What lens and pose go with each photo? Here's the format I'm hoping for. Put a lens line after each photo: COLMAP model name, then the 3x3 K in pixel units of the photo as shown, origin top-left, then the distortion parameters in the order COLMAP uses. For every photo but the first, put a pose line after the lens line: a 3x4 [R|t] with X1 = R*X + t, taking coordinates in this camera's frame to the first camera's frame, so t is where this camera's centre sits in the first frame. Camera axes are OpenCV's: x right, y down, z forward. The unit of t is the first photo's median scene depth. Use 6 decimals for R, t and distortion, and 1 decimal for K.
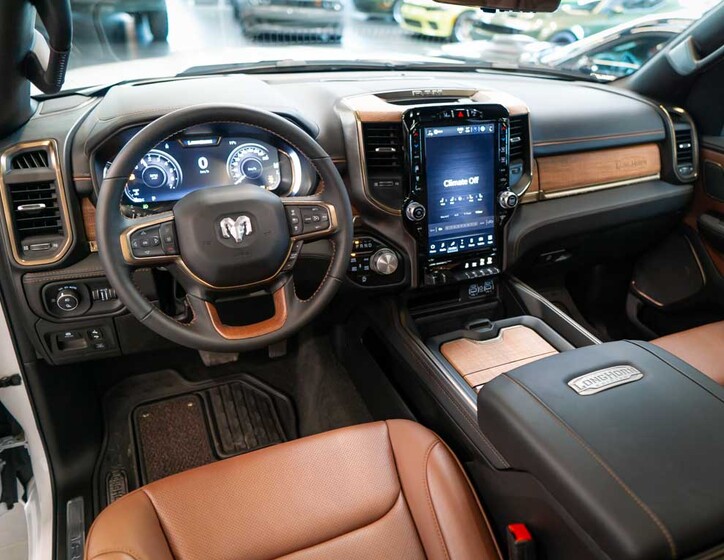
lens RADIAL K [[601.0, 0, 432.1], [0, 601.0, 297.5], [0, 0, 1]] dist [-0.023176, 0.012817]
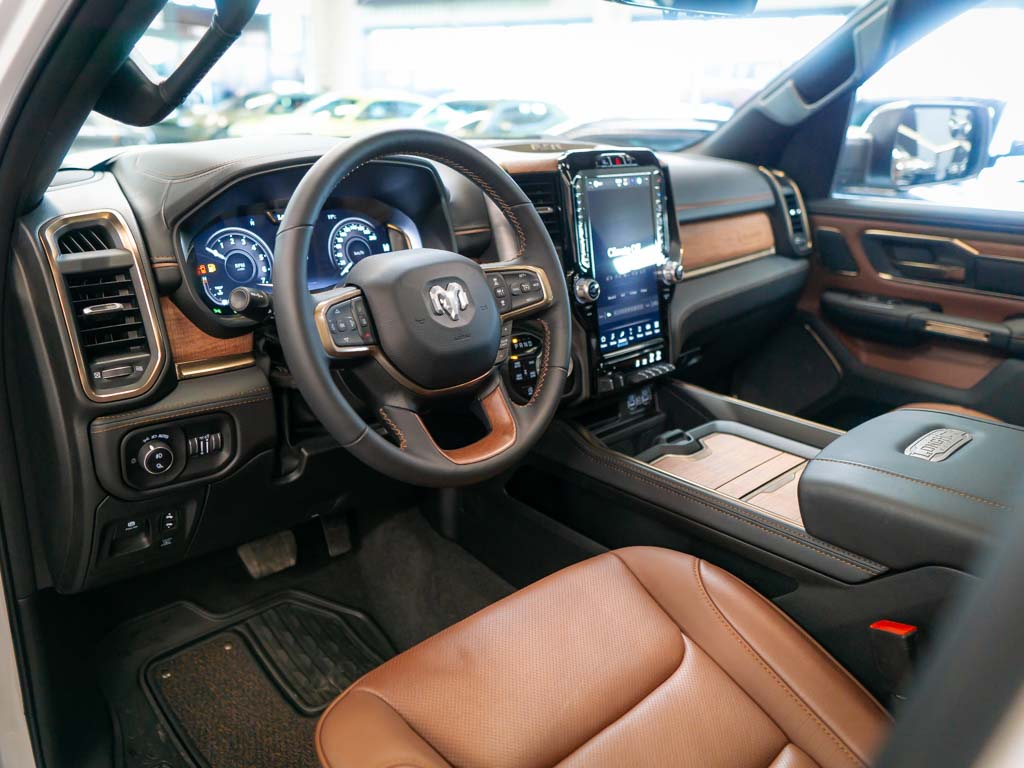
lens RADIAL K [[802.6, 0, 462.8], [0, 802.6, 407.4], [0, 0, 1]] dist [-0.032515, 0.017431]
pose [[0.964303, -0.132731, 0.229135, -0.397978], [0.162861, 0.979573, -0.117954, 0.084548], [-0.208799, 0.151060, 0.966221, 0.100892]]
